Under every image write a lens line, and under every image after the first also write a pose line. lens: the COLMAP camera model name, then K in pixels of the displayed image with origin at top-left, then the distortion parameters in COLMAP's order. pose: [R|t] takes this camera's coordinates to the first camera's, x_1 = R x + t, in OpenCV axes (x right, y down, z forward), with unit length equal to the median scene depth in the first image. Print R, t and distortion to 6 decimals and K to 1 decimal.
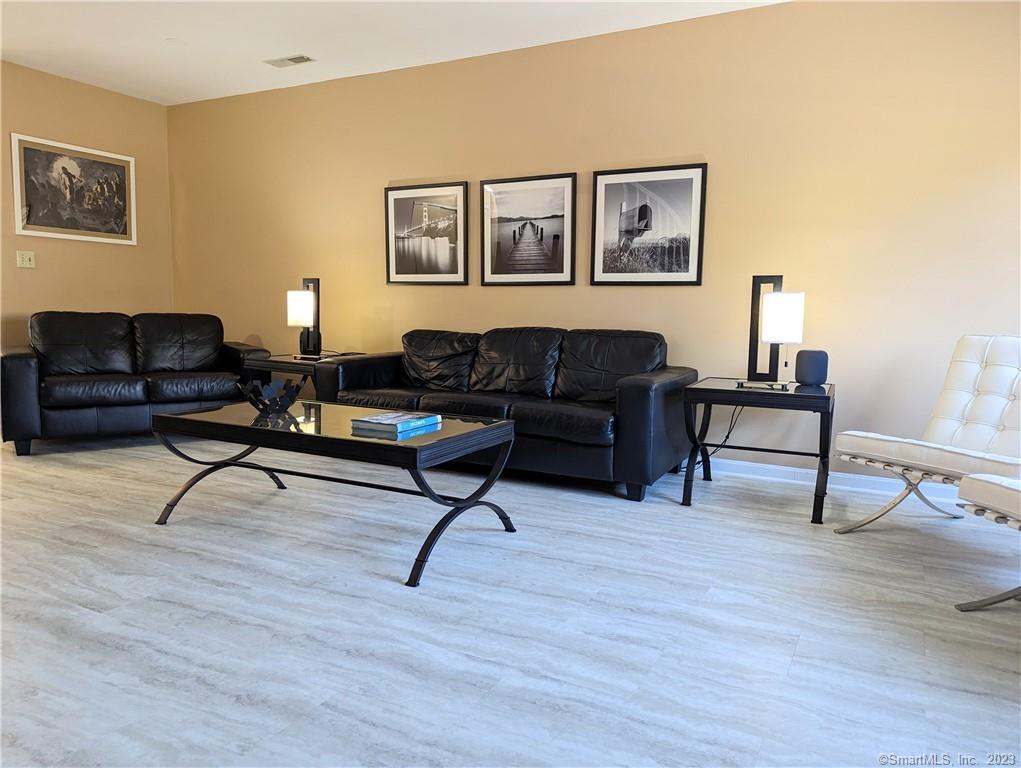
lens RADIAL K [[719.7, 0, 504.7], [0, 719.7, 378.8], [0, 0, 1]] dist [0.029691, -0.022303]
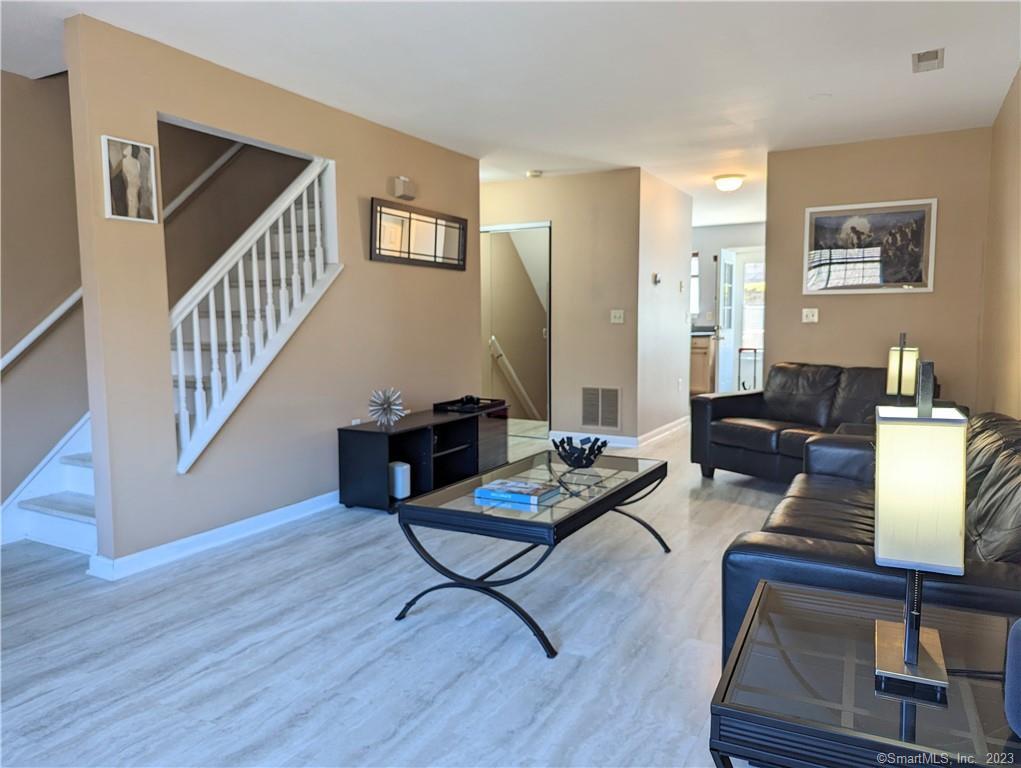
lens RADIAL K [[719.7, 0, 509.4], [0, 719.7, 381.0], [0, 0, 1]] dist [0.029691, -0.022303]
pose [[0.001708, 0.068147, -0.997674, 0.560108], [-0.094656, 0.993207, 0.067679, -0.108825], [0.995509, 0.094320, 0.008147, 0.612802]]
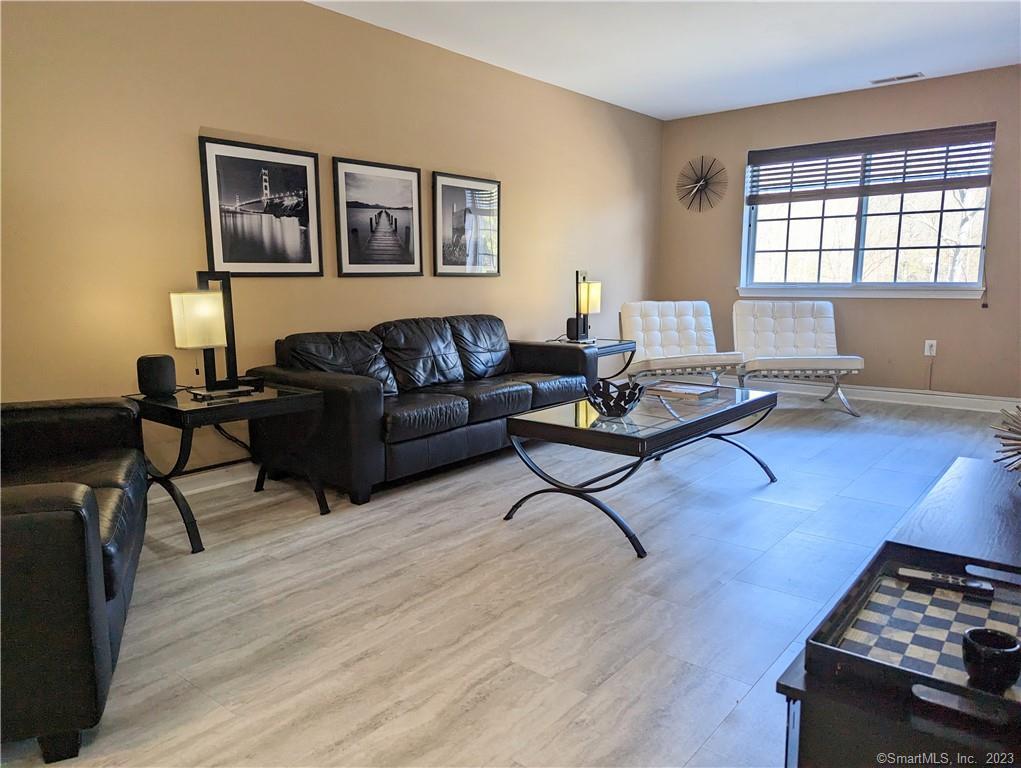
lens RADIAL K [[719.7, 0, 510.0], [0, 719.7, 386.7], [0, 0, 1]] dist [0.029691, -0.022303]
pose [[0.201348, -0.163979, 0.965697, -0.908405], [0.112957, 0.983198, 0.143399, -0.104697], [-0.972985, 0.080209, 0.216487, 0.642605]]
